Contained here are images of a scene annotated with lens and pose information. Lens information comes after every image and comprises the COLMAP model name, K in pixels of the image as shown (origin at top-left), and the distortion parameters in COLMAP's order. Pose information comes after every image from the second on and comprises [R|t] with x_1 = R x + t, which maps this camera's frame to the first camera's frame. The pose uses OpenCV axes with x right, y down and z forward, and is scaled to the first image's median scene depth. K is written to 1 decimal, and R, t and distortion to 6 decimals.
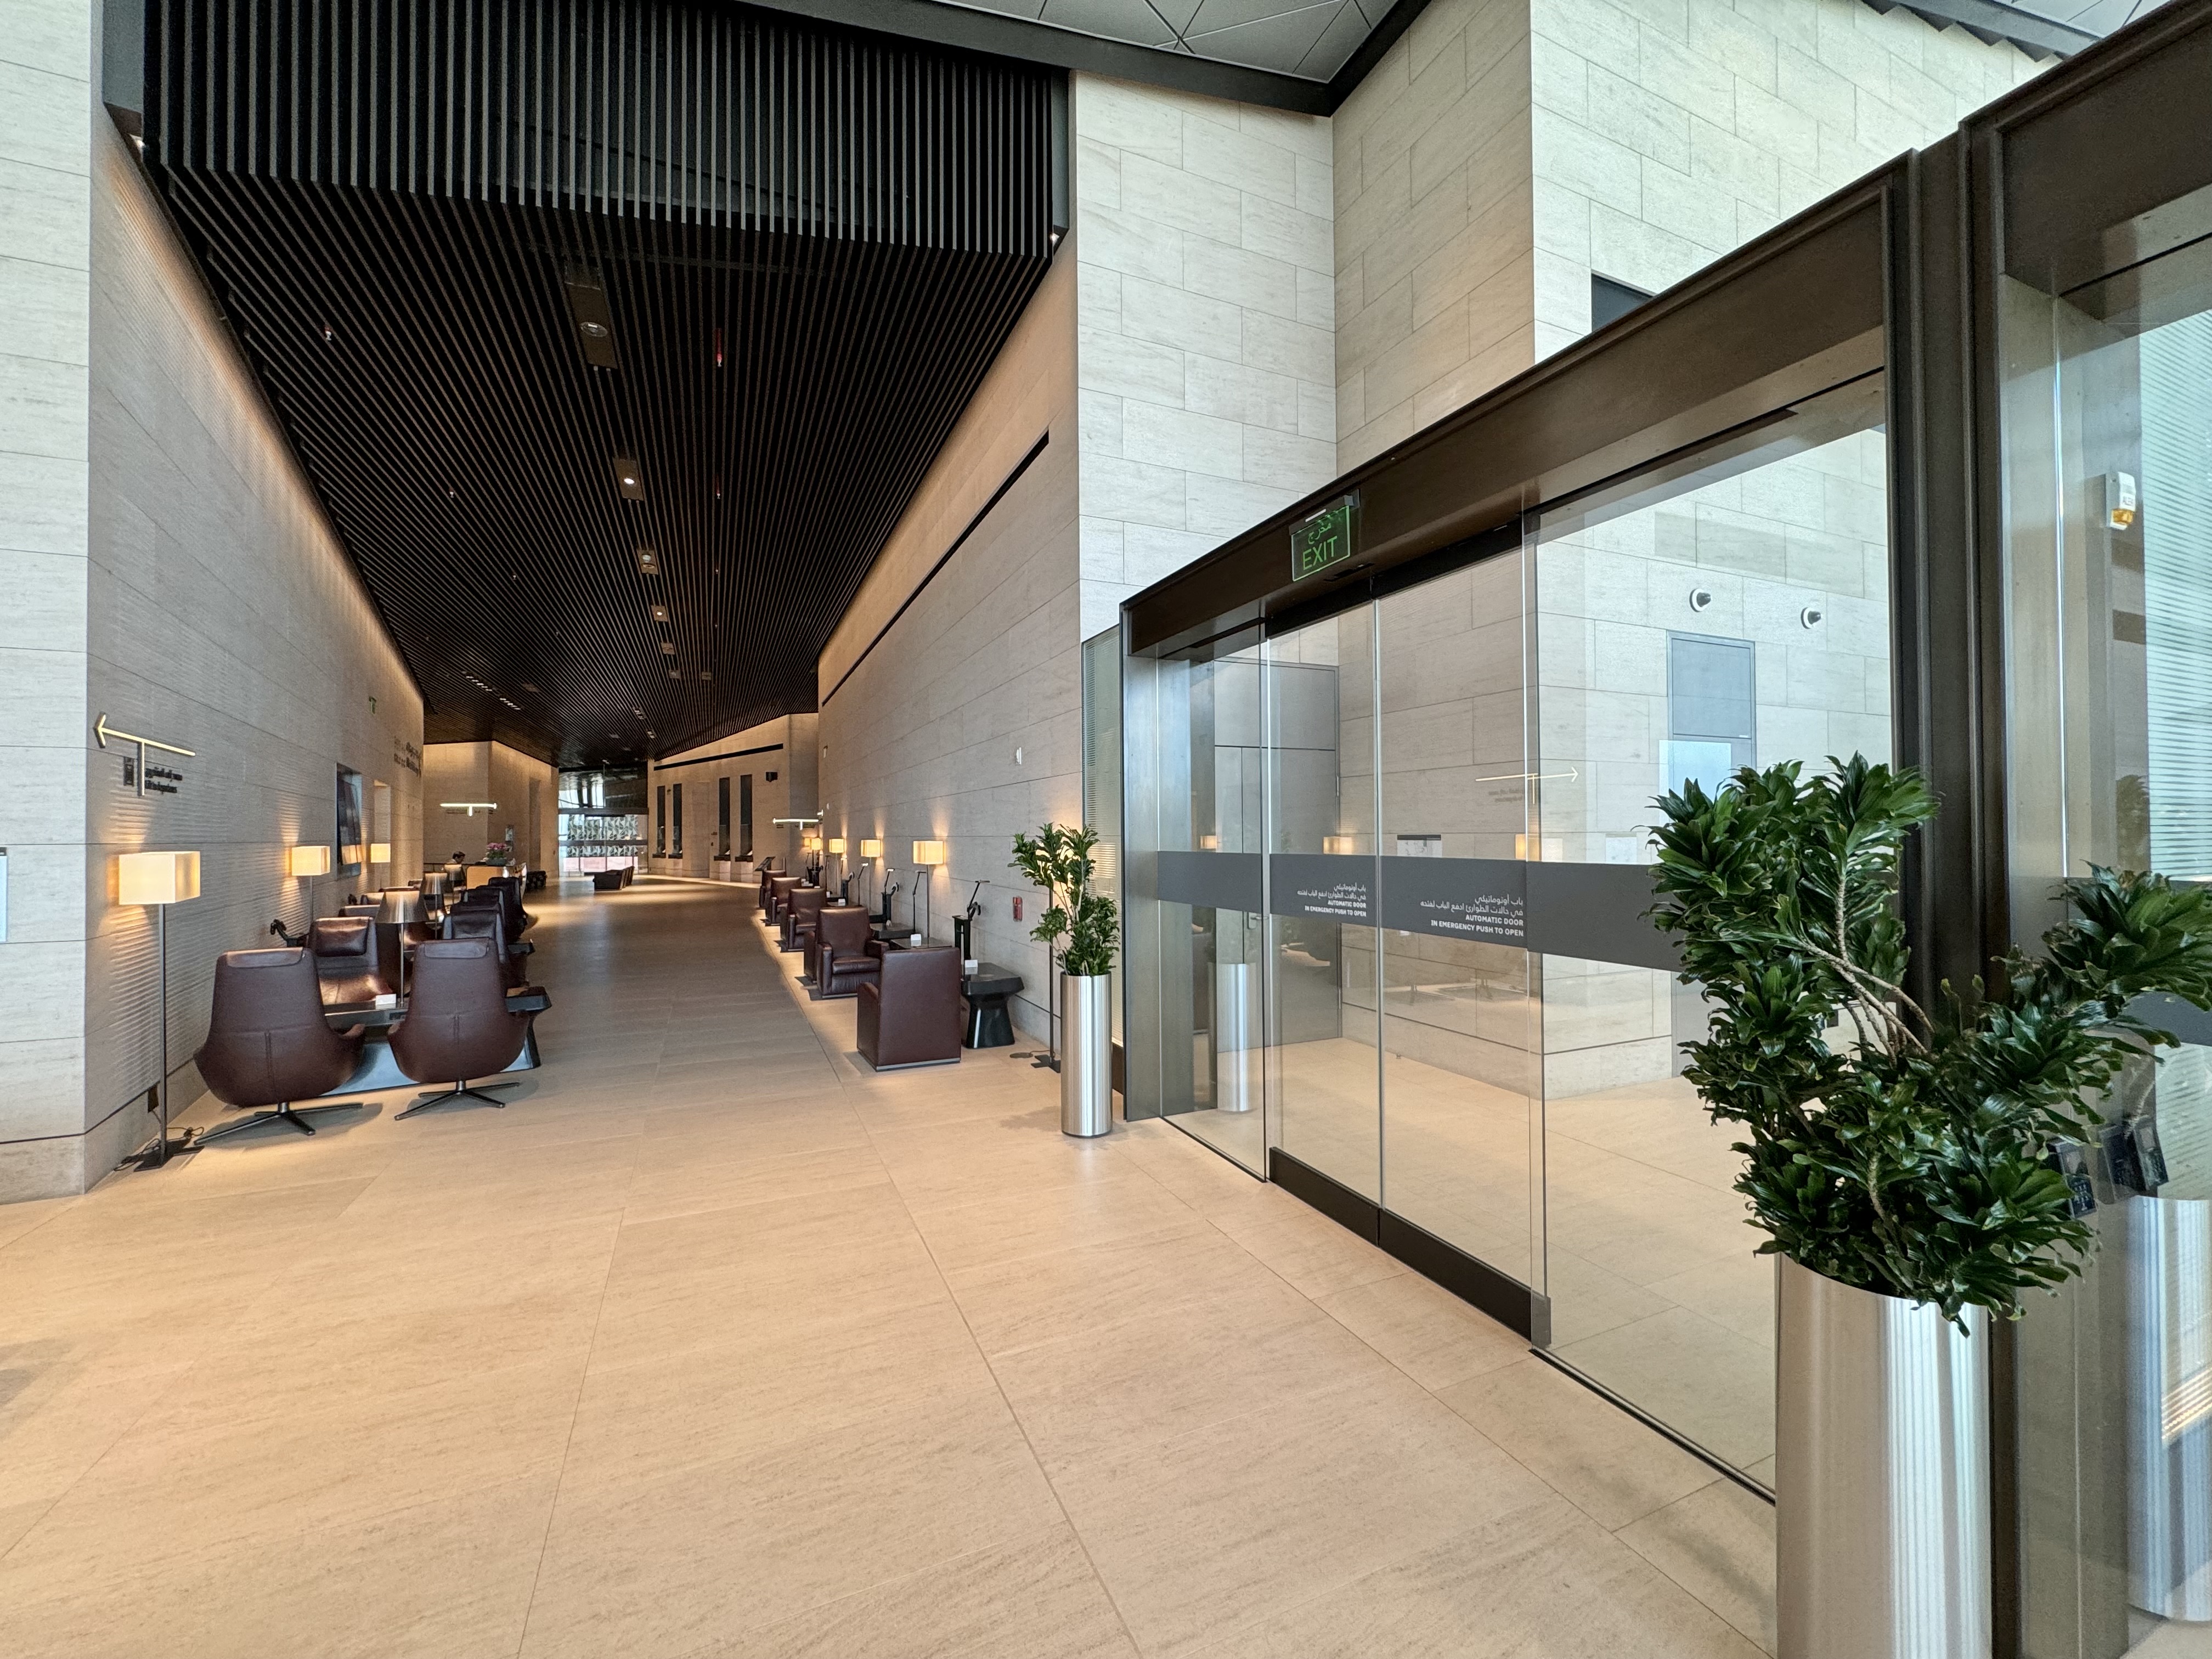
lens RADIAL K [[889.9, 0, 1105.8], [0, 889.9, 822.0], [0, 0, 1]] dist [-0.000217, -0.000087]
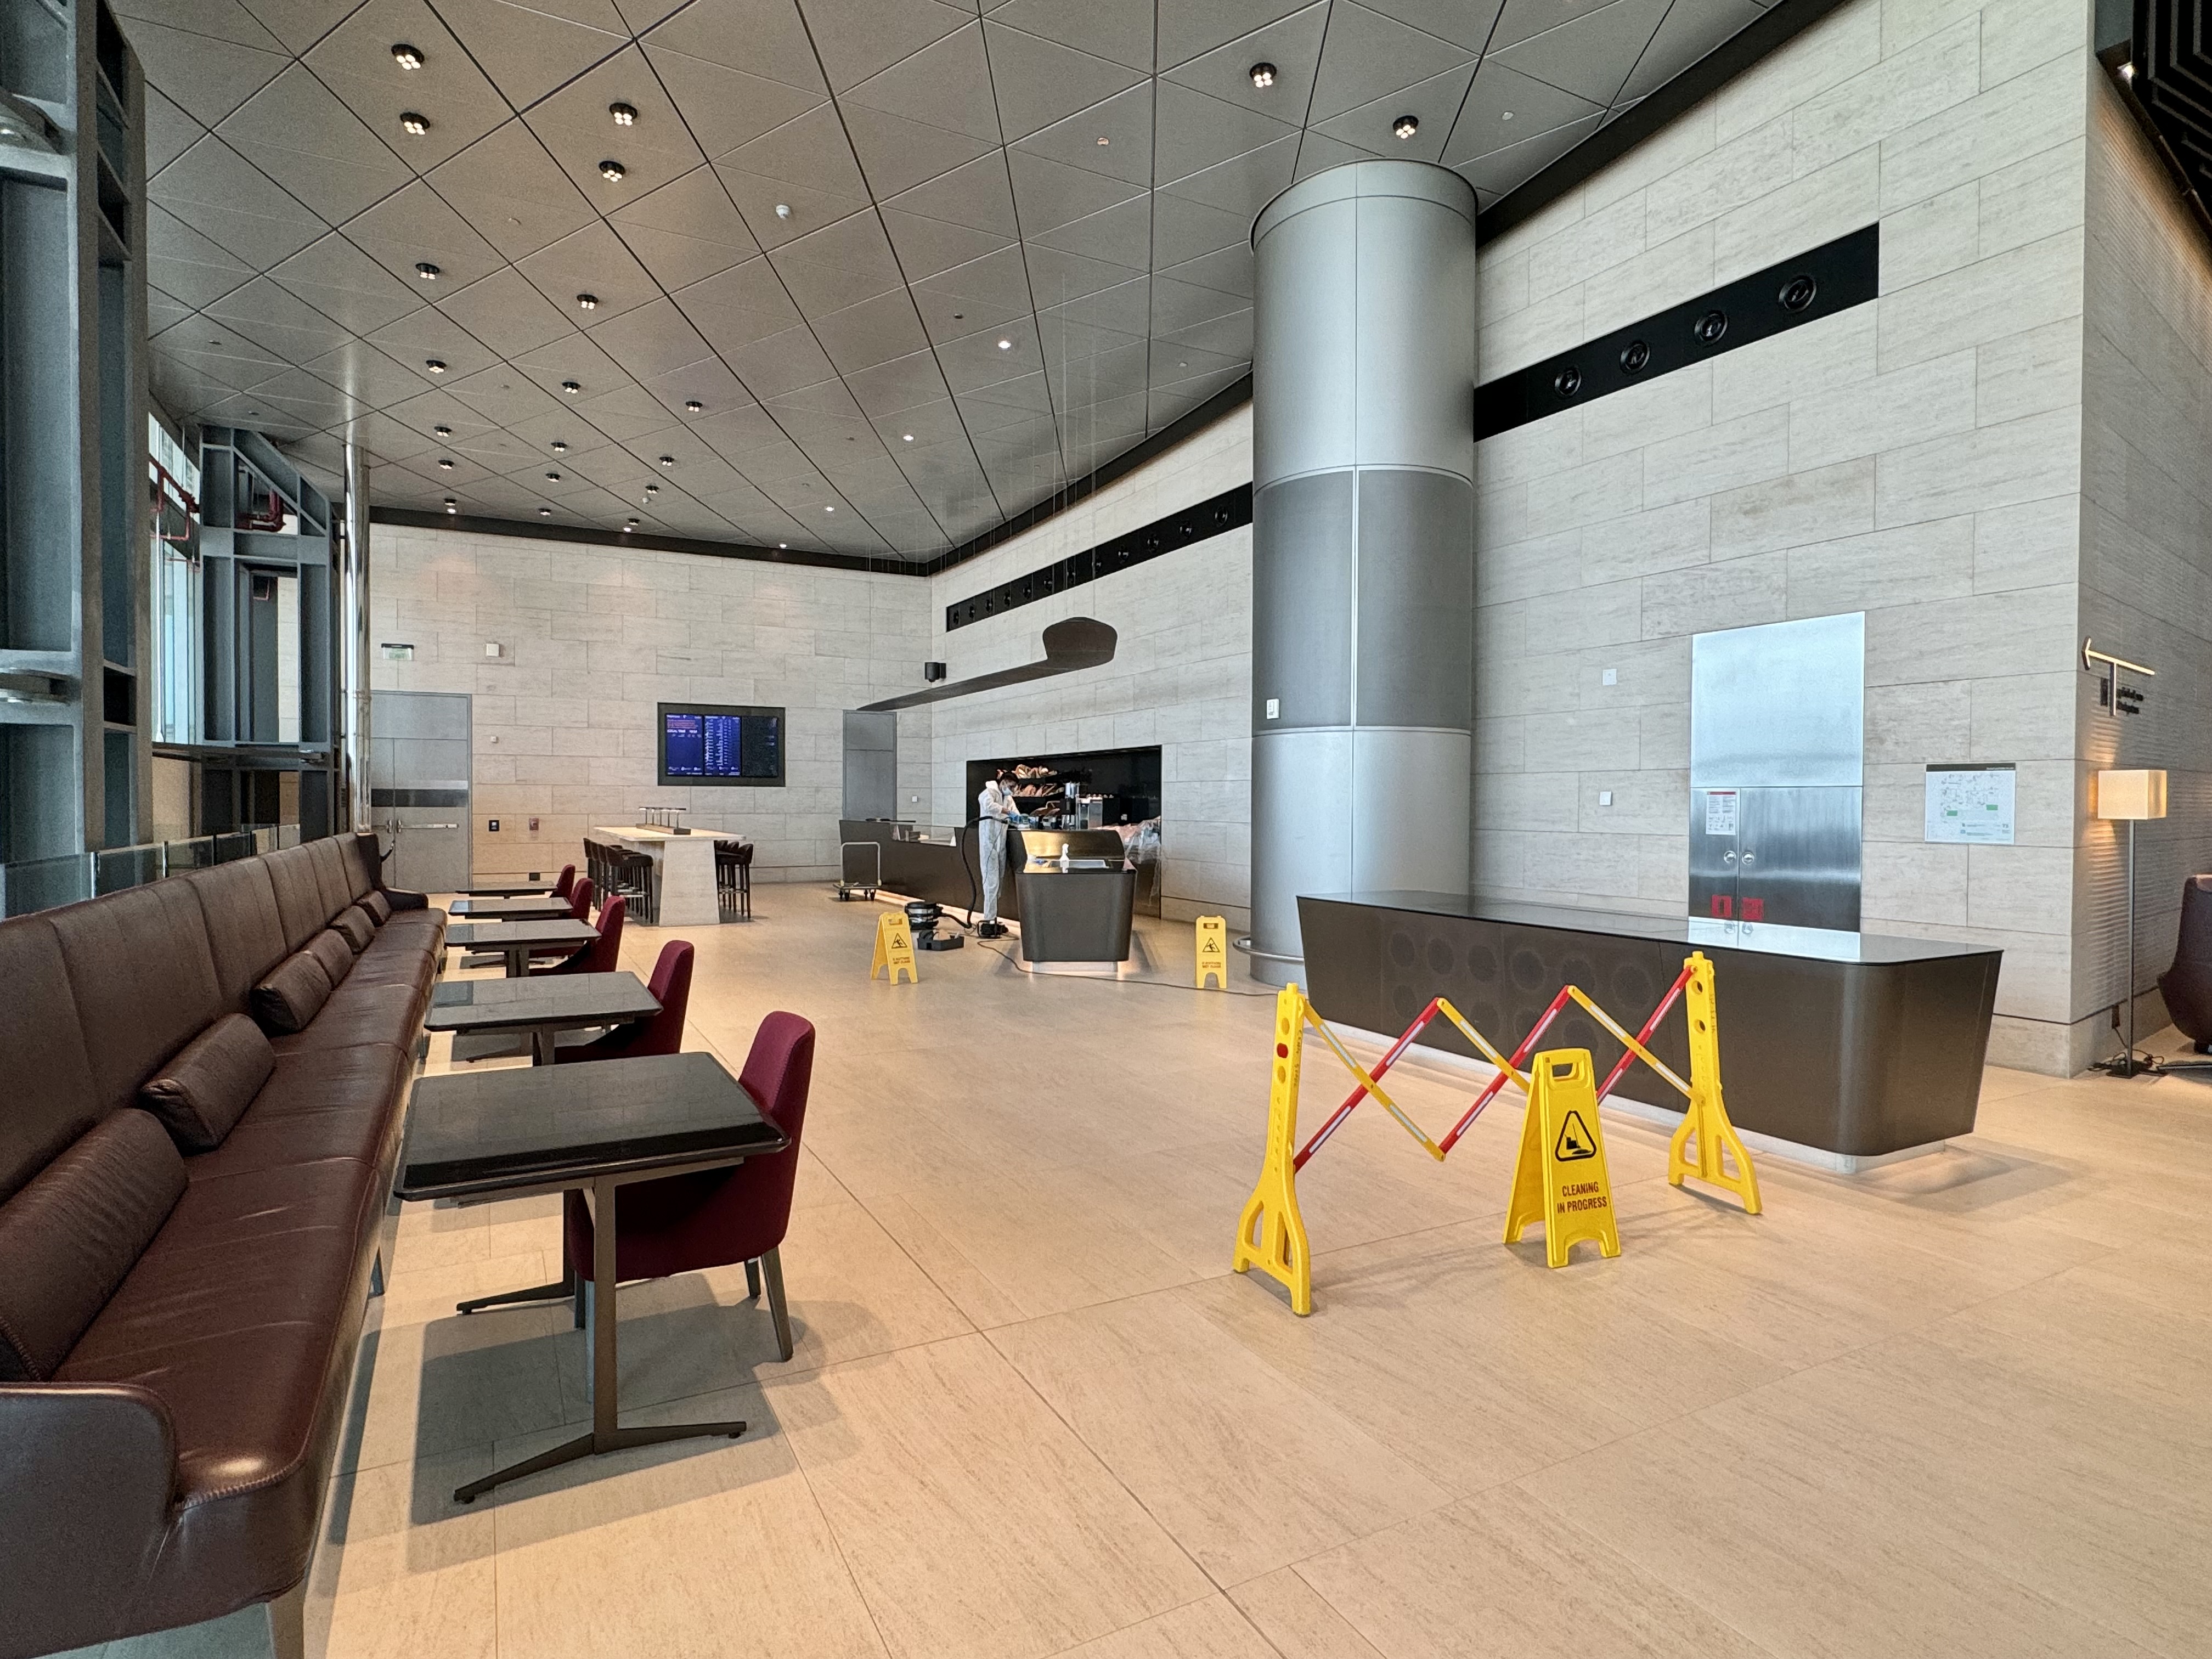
lens RADIAL K [[1181.5, 0, 1106.2], [0, 1181.5, 815.9], [0, 0, 1]] dist [-0.002504, -0.001642]
pose [[0.080450, 0.025730, -0.996427, 0.181998], [0.006184, 0.999635, 0.026312, 0.045463], [0.996739, -0.008279, 0.080261, -0.277227]]
